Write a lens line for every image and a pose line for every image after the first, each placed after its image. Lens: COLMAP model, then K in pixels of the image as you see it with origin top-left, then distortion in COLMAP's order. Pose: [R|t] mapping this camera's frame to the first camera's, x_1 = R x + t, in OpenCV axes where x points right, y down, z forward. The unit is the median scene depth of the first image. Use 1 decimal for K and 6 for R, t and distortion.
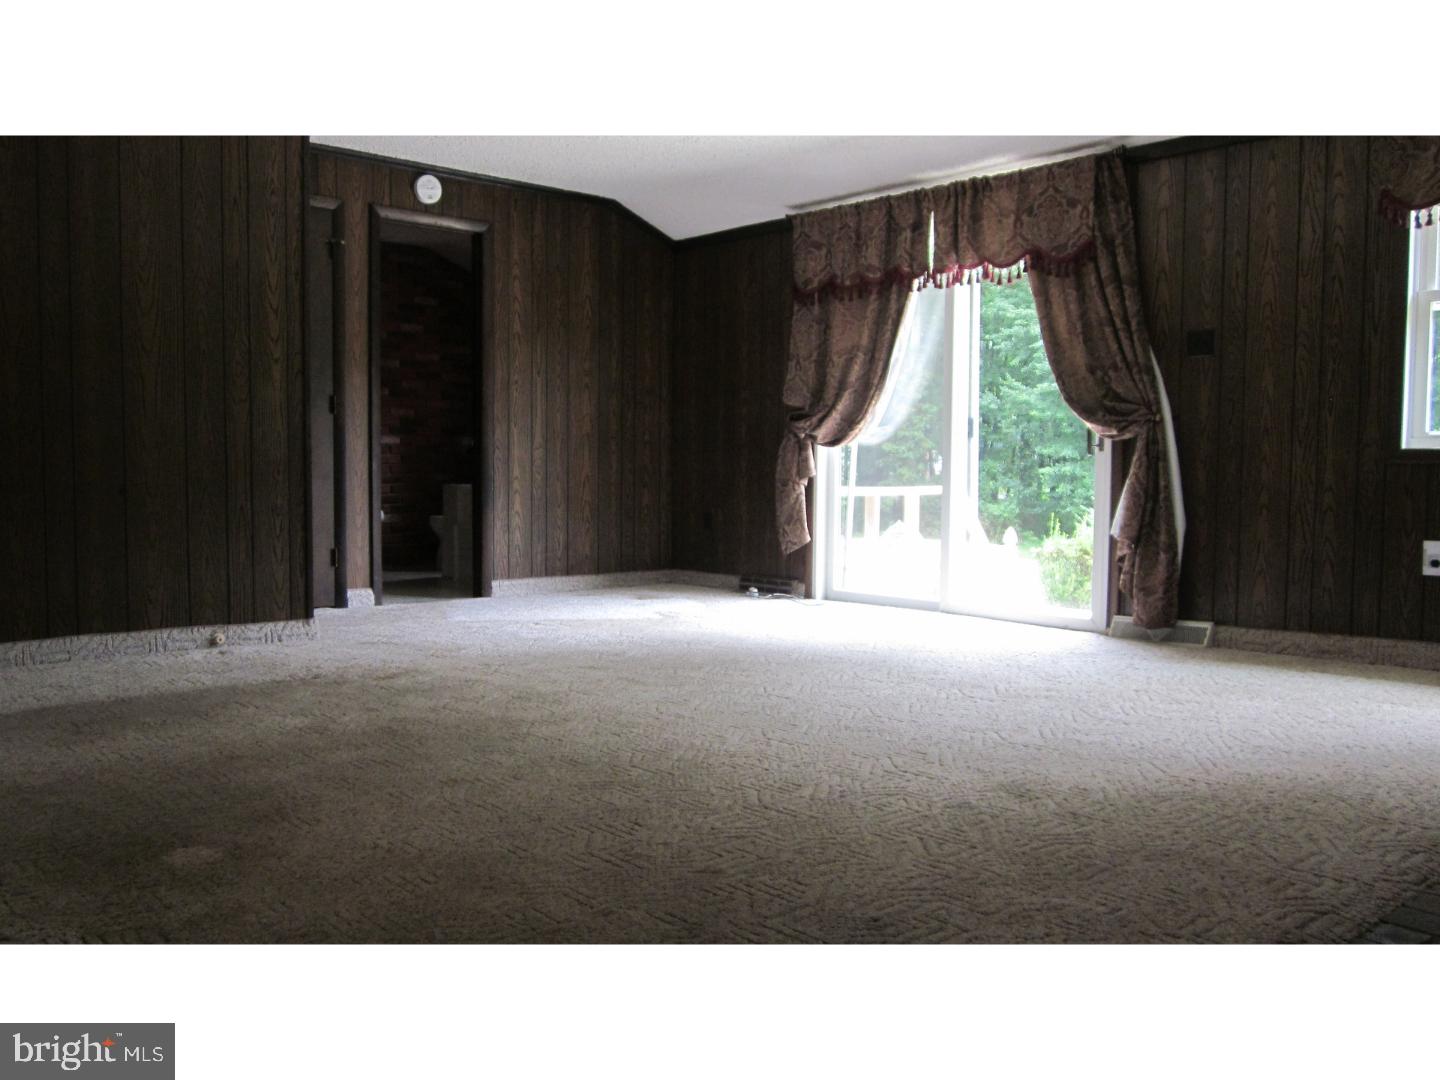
lens RADIAL K [[1199.1, 0, 722.2], [0, 1199.1, 534.4], [0, 0, 1]] dist [-0.003229, 0.000381]
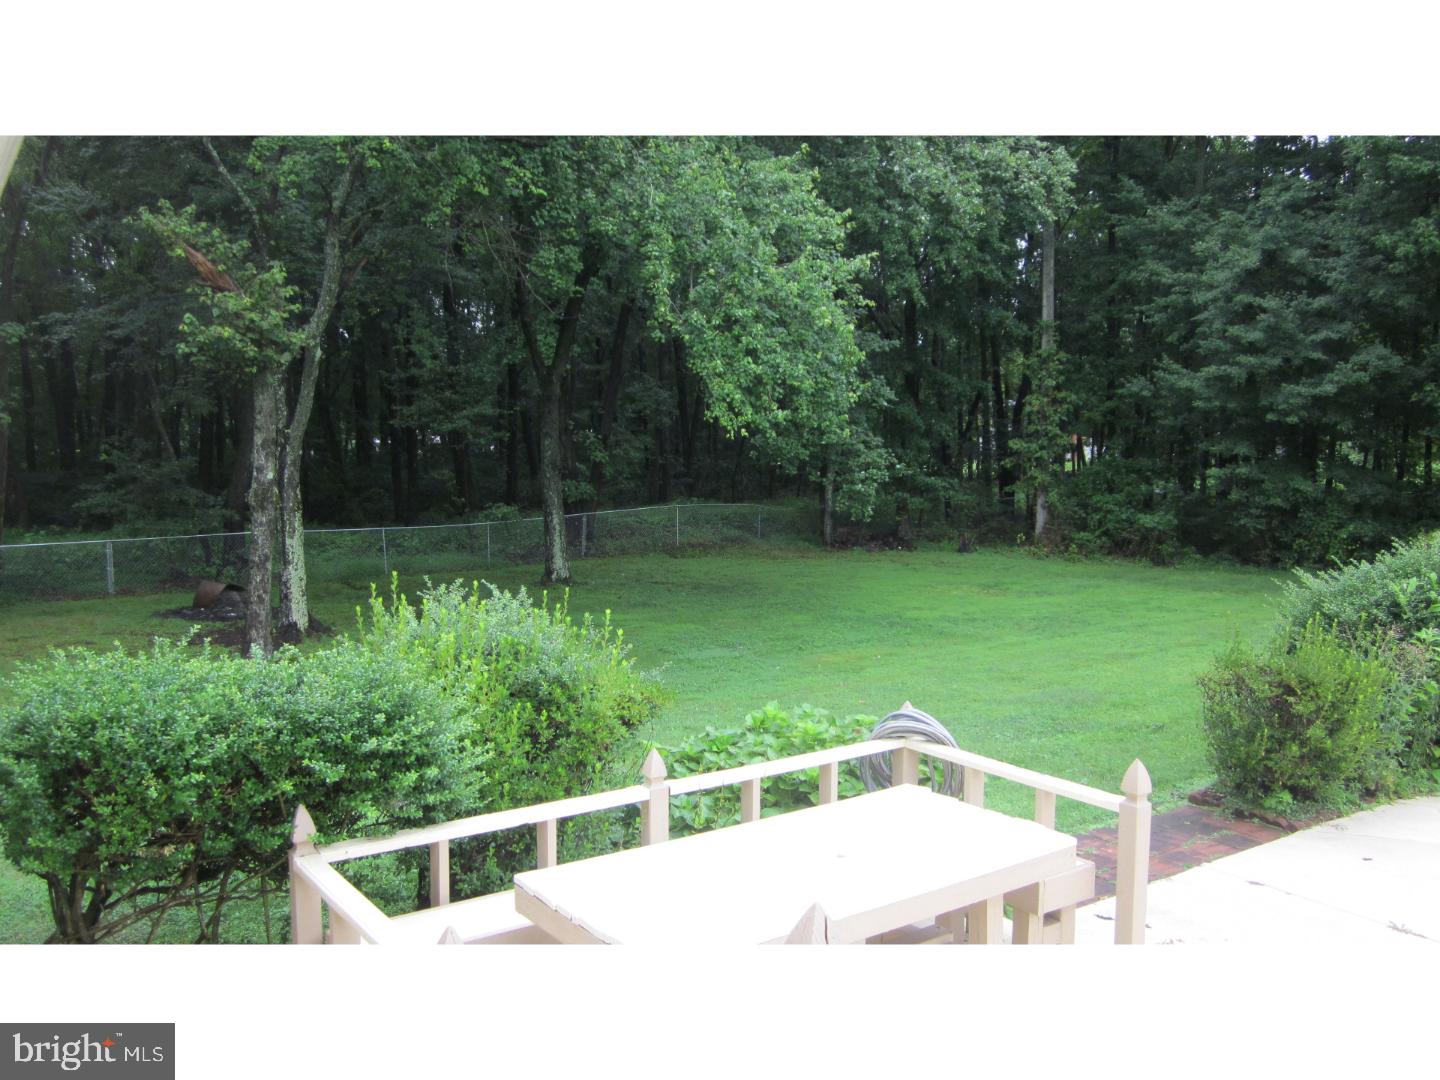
lens RADIAL K [[1199.1, 0, 718.2], [0, 1199.1, 544.7], [0, 0, 1]] dist [-0.003229, 0.000381]
pose [[0.991881, -0.008390, -0.126889, 0.042734], [0.011494, 0.999652, 0.023750, -0.028521], [0.126645, -0.025016, 0.991633, 0.160946]]
